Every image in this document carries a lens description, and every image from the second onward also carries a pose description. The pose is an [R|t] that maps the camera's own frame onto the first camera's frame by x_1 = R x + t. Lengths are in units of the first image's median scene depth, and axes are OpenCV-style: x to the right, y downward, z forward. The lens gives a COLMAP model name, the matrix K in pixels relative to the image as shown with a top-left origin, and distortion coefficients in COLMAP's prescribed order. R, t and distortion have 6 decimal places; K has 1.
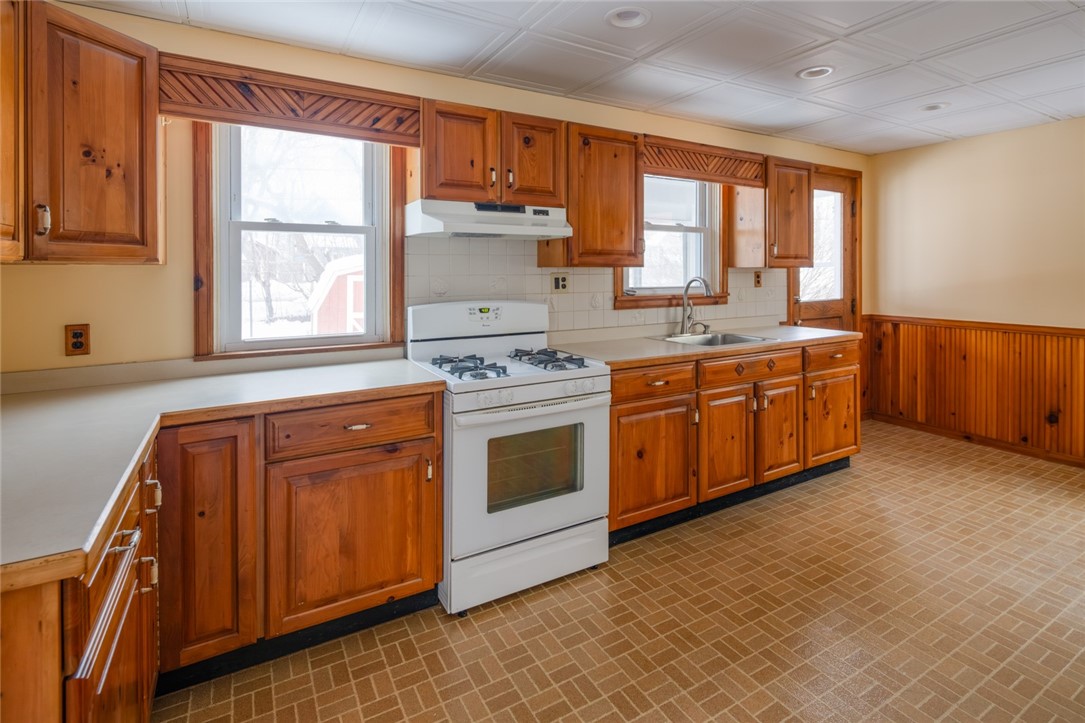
lens RADIAL K [[527.7, 0, 544.8], [0, 527.7, 269.7], [0, 0, 1]] dist [0.005160, -0.002744]
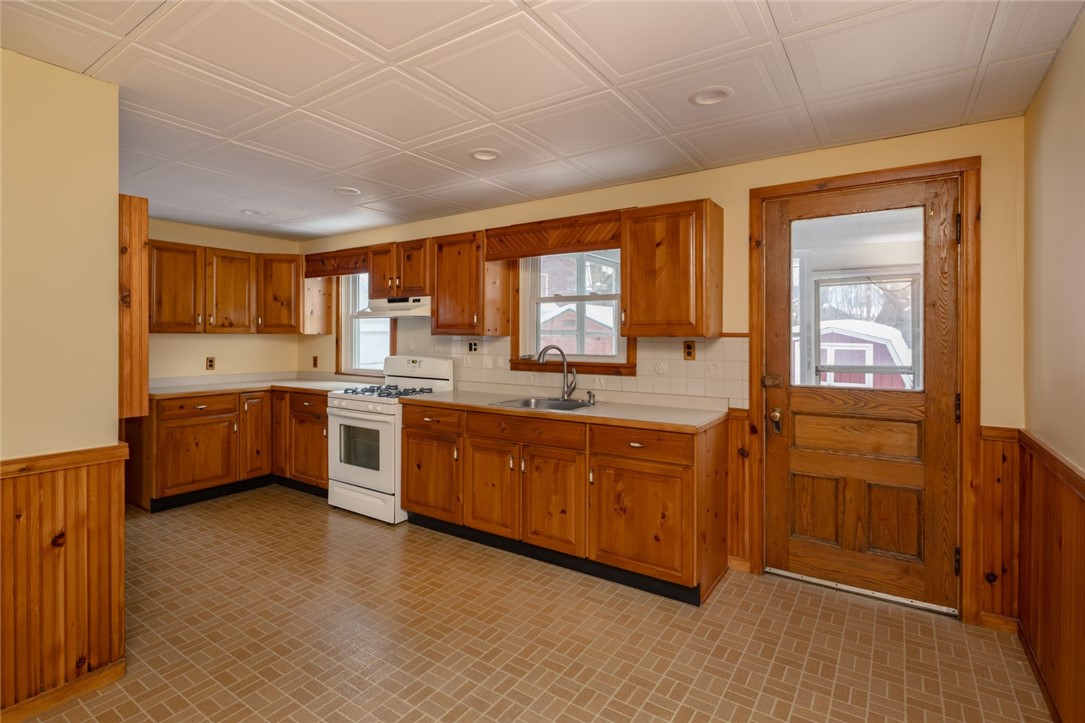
lens RADIAL K [[527.7, 0, 532.2], [0, 527.7, 333.3], [0, 0, 1]] dist [0.005160, -0.002744]
pose [[0.424728, -0.001053, -0.905320, 1.603928], [-0.002981, 0.999992, -0.002562, -0.008627], [0.905316, 0.003787, 0.424722, 0.665332]]
